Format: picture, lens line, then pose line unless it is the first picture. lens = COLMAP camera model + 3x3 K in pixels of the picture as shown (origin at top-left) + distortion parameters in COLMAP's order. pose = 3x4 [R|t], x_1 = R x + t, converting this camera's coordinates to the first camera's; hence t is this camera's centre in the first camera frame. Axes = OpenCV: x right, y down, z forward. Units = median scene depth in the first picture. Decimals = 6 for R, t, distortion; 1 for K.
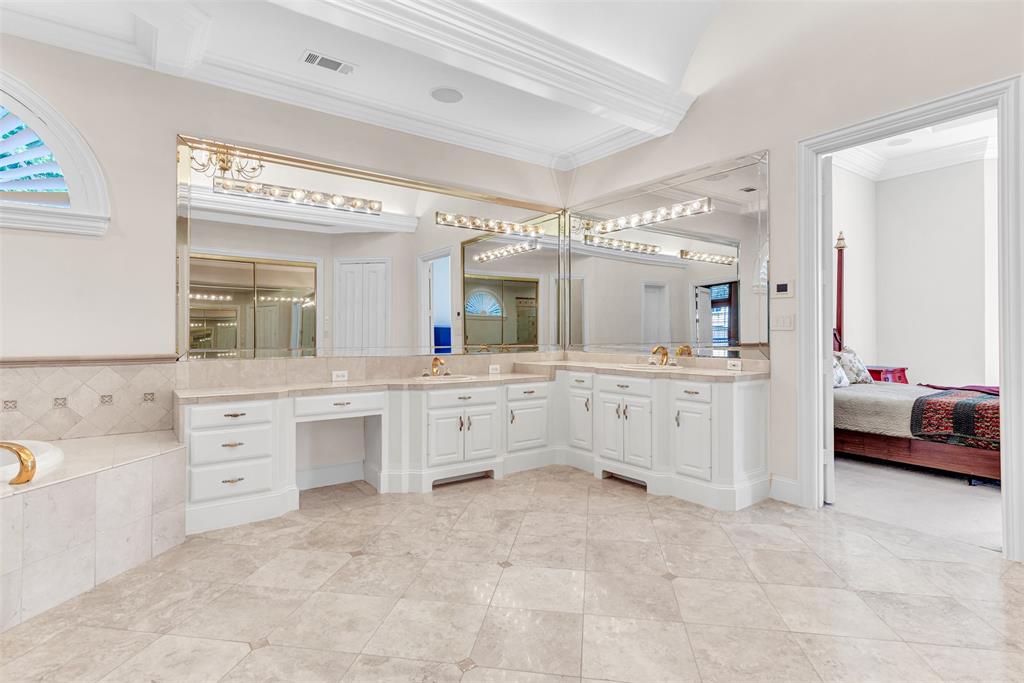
lens RADIAL K [[520.7, 0, 514.0], [0, 520.7, 328.5], [0, 0, 1]] dist [0.005641, 0.000960]
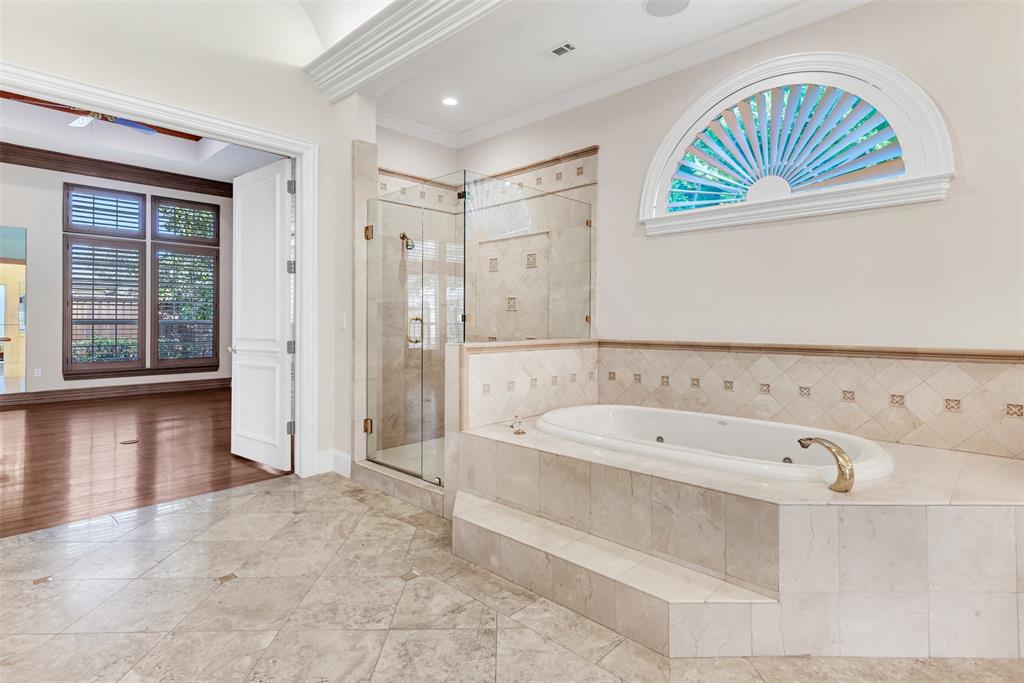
lens RADIAL K [[518.4, 0, 510.7], [0, 518.4, 316.2], [0, 0, 1]] dist [0.007960, 0.000975]
pose [[0.173353, -0.010281, -0.984806, -0.128227], [0.007675, 0.999929, -0.009088, 0.004459], [0.984830, -0.005983, 0.173419, 0.225564]]
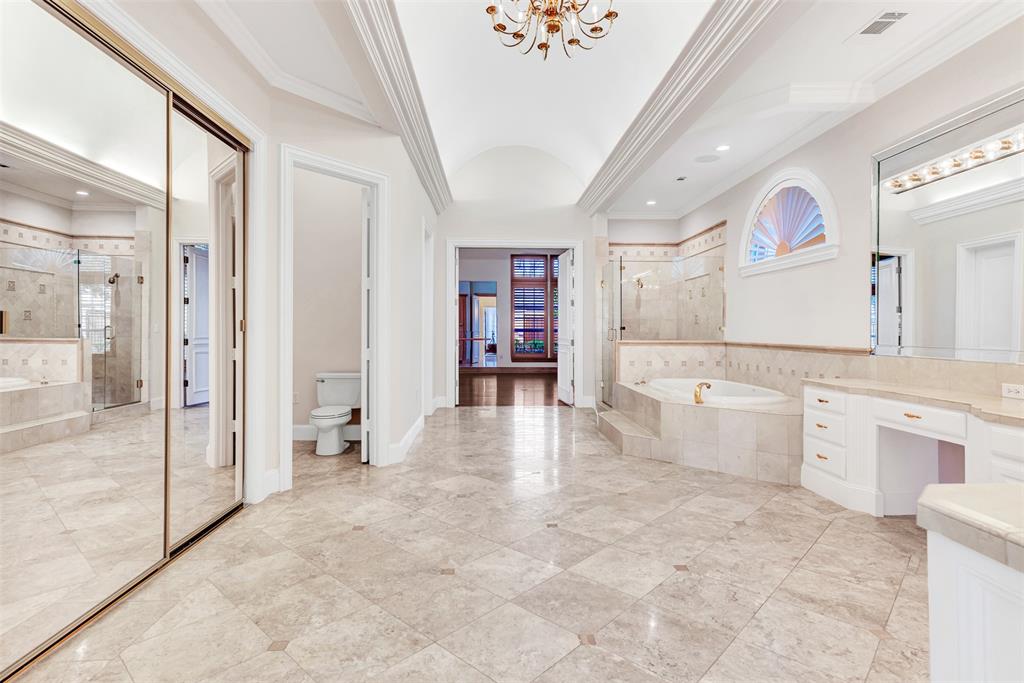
lens RADIAL K [[520.7, 0, 514.0], [0, 520.7, 328.5], [0, 0, 1]] dist [0.005641, 0.000960]
pose [[-0.556464, -0.003416, -0.830865, 0.851975], [0.004716, 0.999962, -0.007269, 0.012006], [0.830858, -0.007963, -0.556427, 1.136464]]
